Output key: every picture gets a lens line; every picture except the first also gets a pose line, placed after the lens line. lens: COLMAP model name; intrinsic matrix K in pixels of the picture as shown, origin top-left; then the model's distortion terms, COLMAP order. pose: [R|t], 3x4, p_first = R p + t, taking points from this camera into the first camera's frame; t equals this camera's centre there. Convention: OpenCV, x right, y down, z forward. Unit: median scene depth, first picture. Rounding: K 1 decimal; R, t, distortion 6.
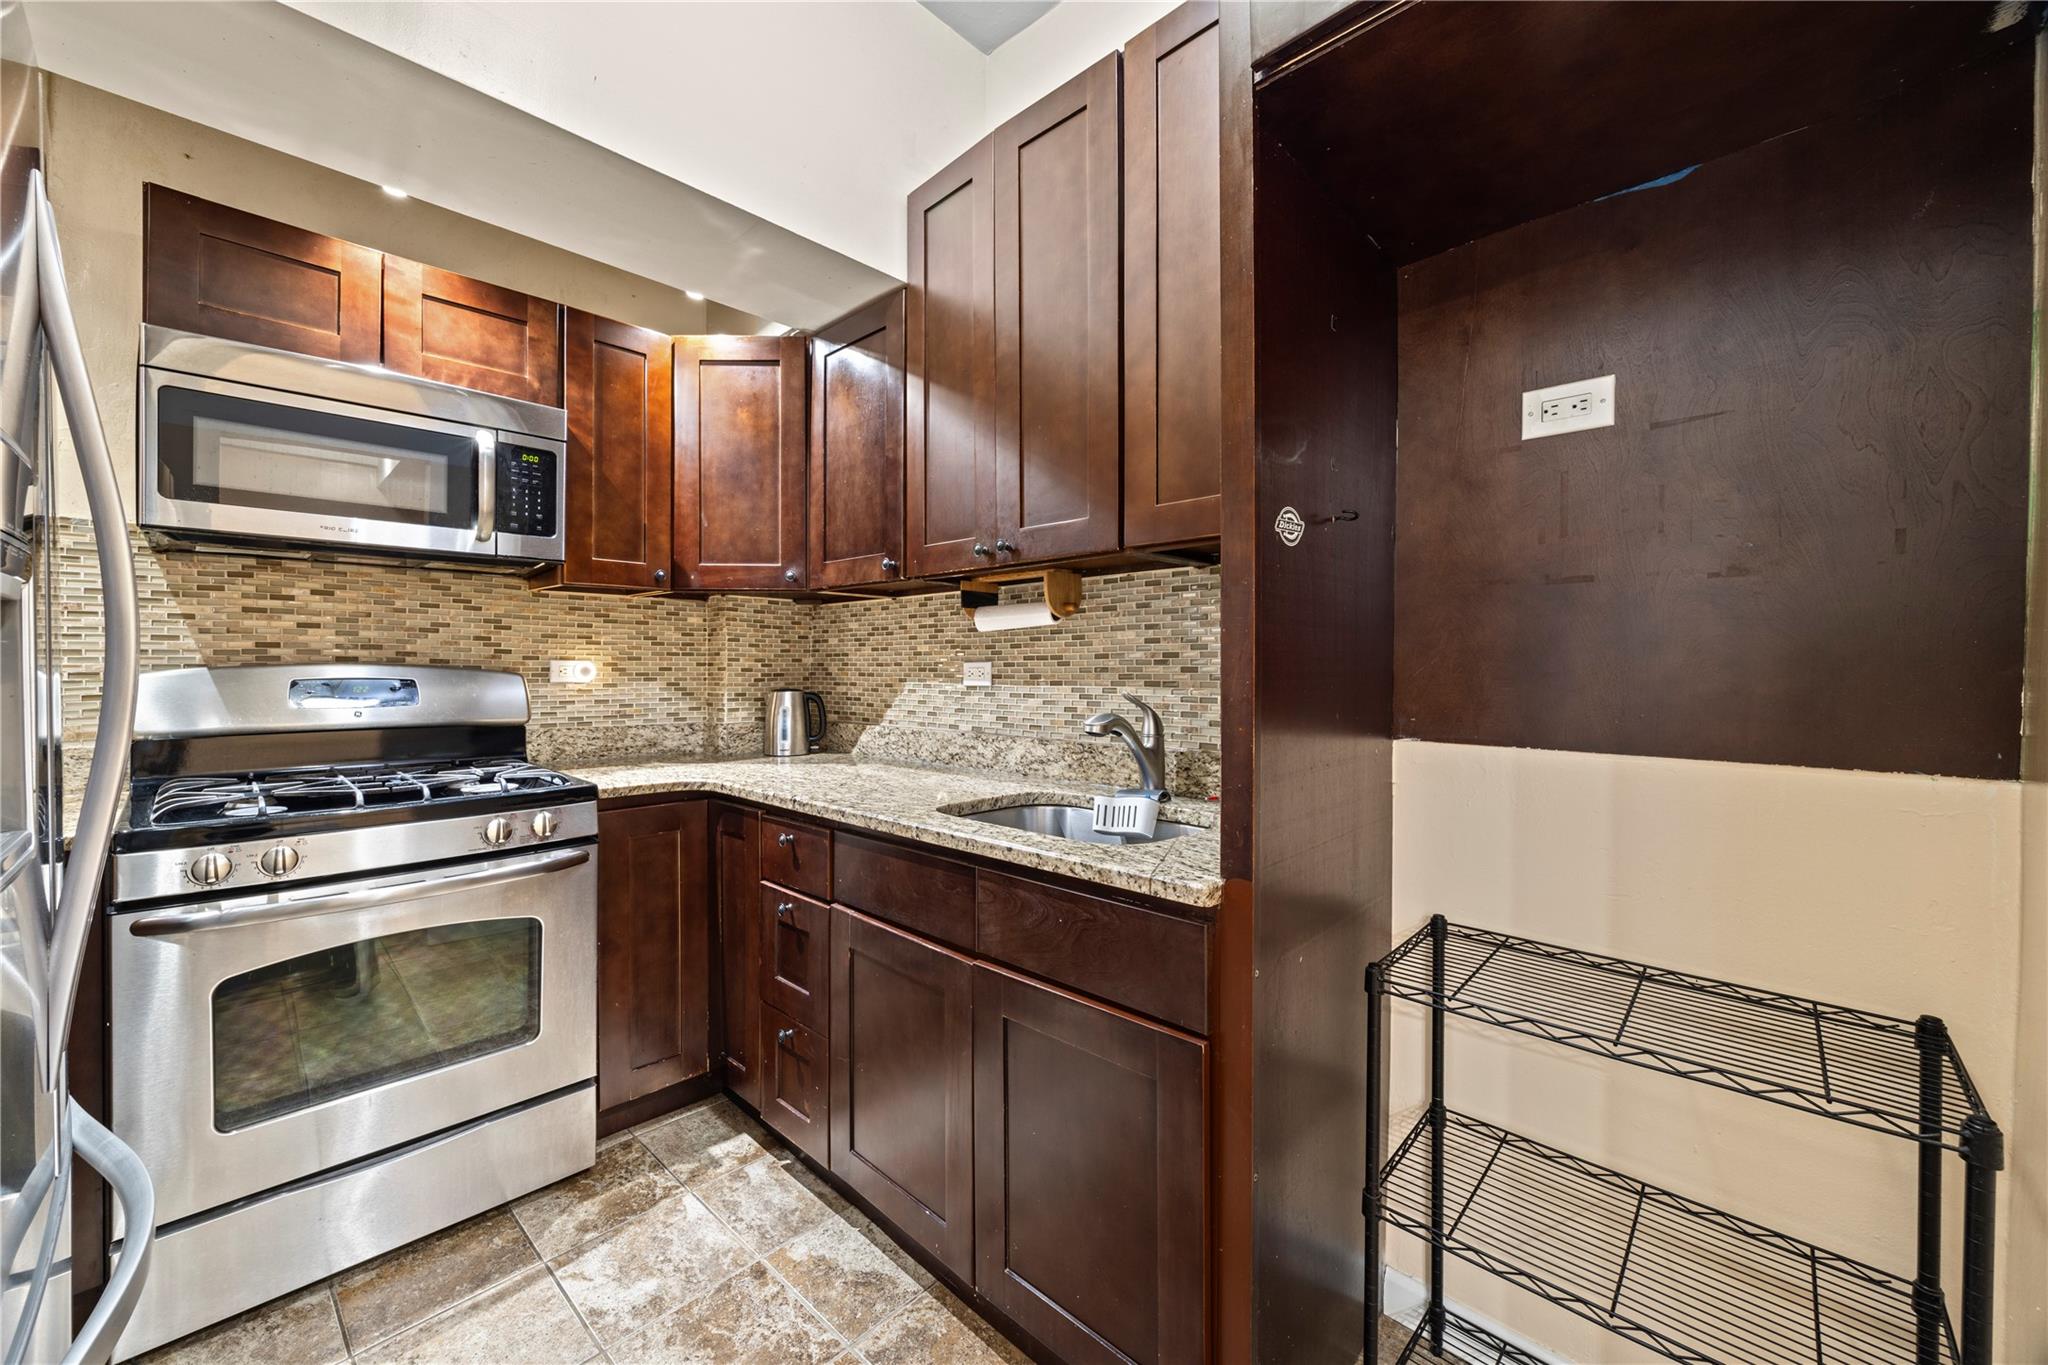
lens RADIAL K [[792.9, 0, 1008.7], [0, 792.9, 668.0], [0, 0, 1]] dist [-0.000414, -0.000125]
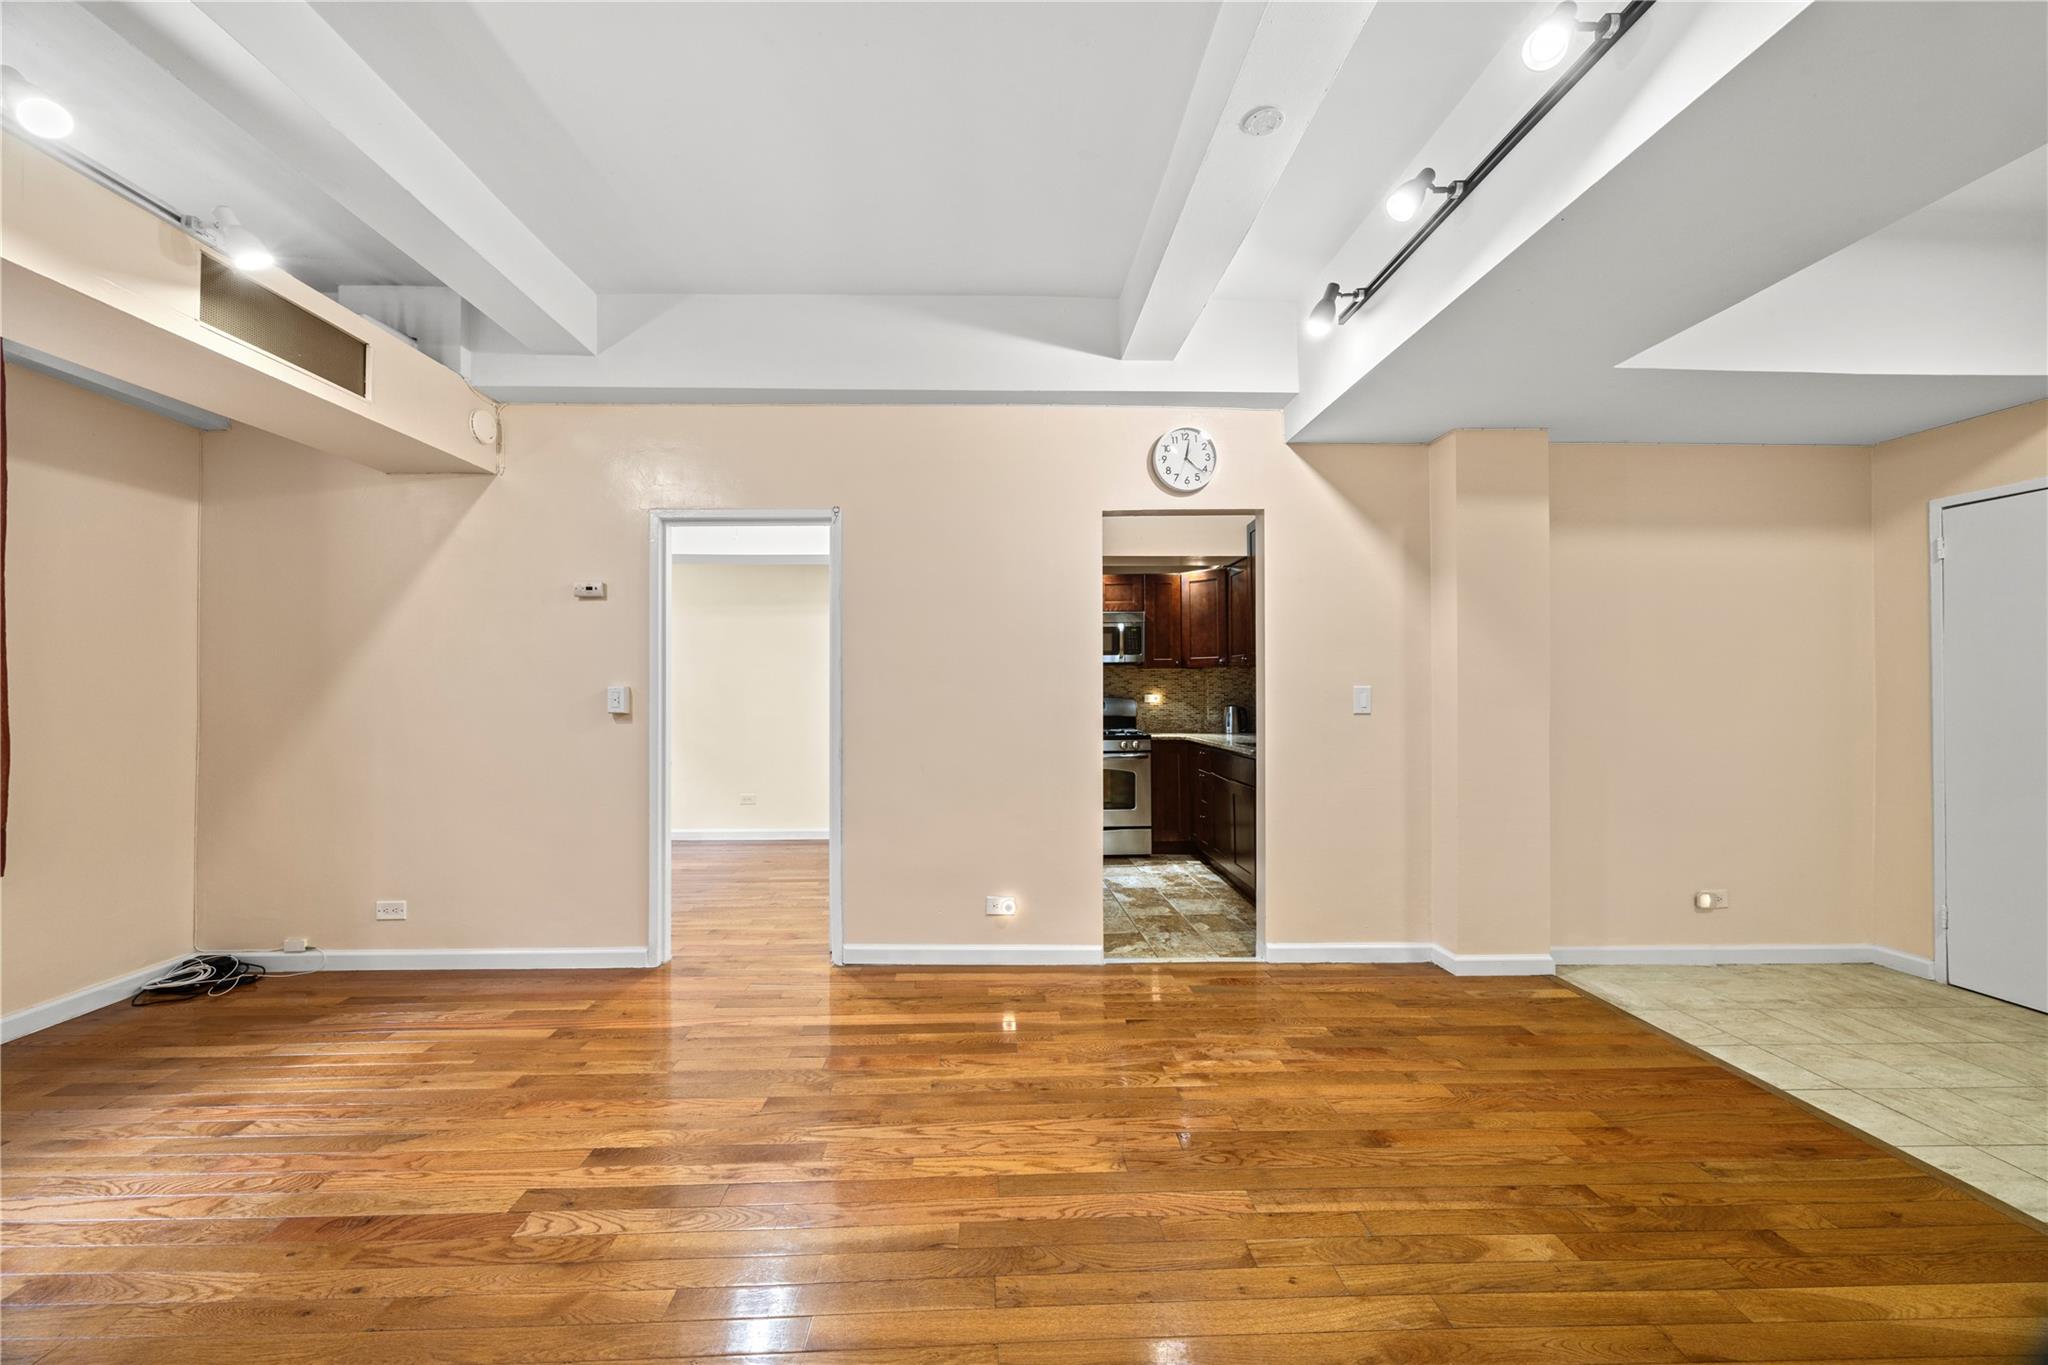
lens RADIAL K [[786.3, 0, 1012.1], [0, 786.3, 688.1], [0, 0, 1]] dist [-0.002177, -0.000241]
pose [[0.713589, -0.012261, -0.700457, 1.106506], [0.007032, 0.999922, -0.010339, -0.006851], [0.700529, 0.002452, 0.713620, -1.400023]]
